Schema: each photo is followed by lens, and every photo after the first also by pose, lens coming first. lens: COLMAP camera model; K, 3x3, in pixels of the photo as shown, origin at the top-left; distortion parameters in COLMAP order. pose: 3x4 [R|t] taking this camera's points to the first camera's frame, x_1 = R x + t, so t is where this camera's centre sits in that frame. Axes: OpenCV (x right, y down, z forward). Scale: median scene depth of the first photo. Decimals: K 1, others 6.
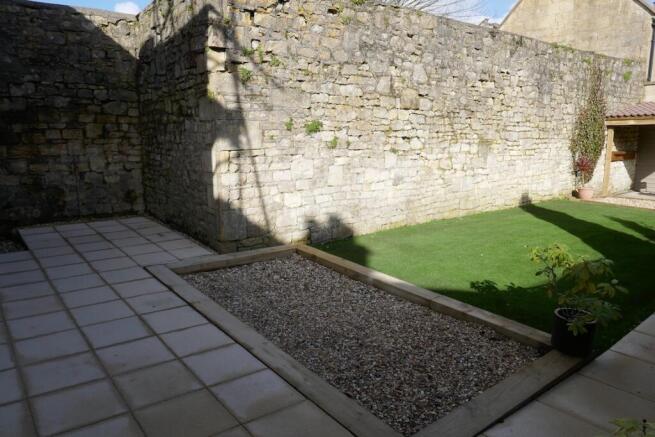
lens RADIAL K [[467.7, 0, 324.8], [0, 467.7, 219.6], [0, 0, 1]] dist [-0.016057, 0.000305]
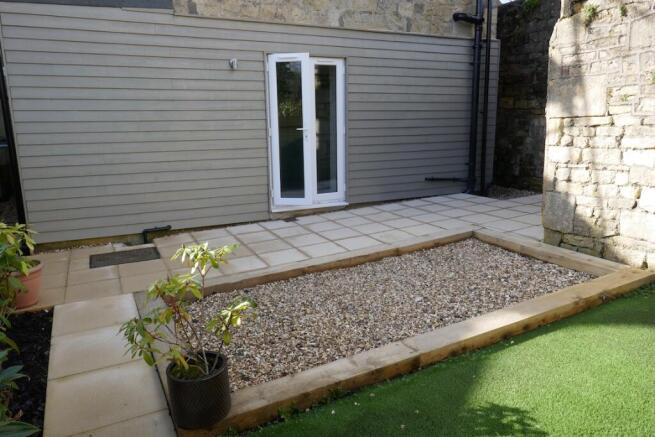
lens RADIAL K [[467.7, 0, 324.8], [0, 467.7, 219.6], [0, 0, 1]] dist [-0.016057, 0.000305]
pose [[-0.201765, 0.205281, -0.957680, 0.530518], [-0.155301, 0.958714, 0.238221, -0.084340], [0.967043, 0.196793, -0.161554, 0.606211]]
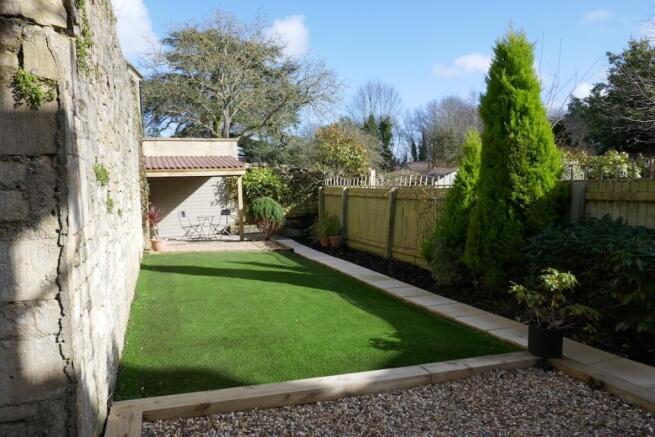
lens RADIAL K [[467.7, 0, 324.8], [0, 467.7, 219.6], [0, 0, 1]] dist [-0.016057, 0.000305]
pose [[0.316424, -0.075778, 0.945586, -0.389067], [0.181763, 0.983178, 0.017966, -0.097871], [-0.931041, 0.166188, 0.324875, 0.536919]]
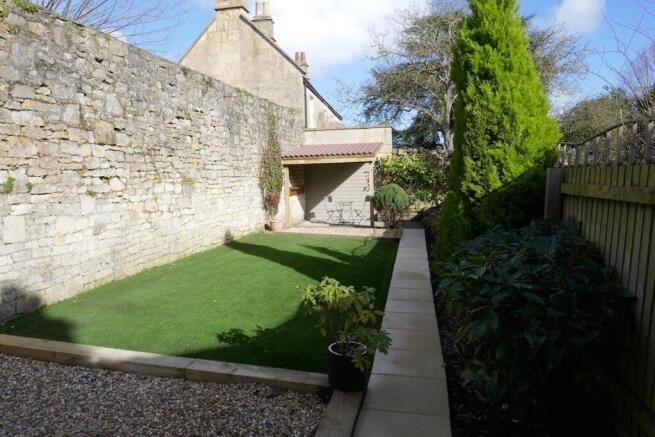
lens RADIAL K [[467.7, 0, 324.8], [0, 467.7, 219.6], [0, 0, 1]] dist [-0.016057, 0.000305]
pose [[0.780845, -0.071153, 0.620659, -0.046446], [0.124566, 0.991276, -0.043075, -0.014516], [-0.612180, 0.110947, 0.782896, 0.107955]]
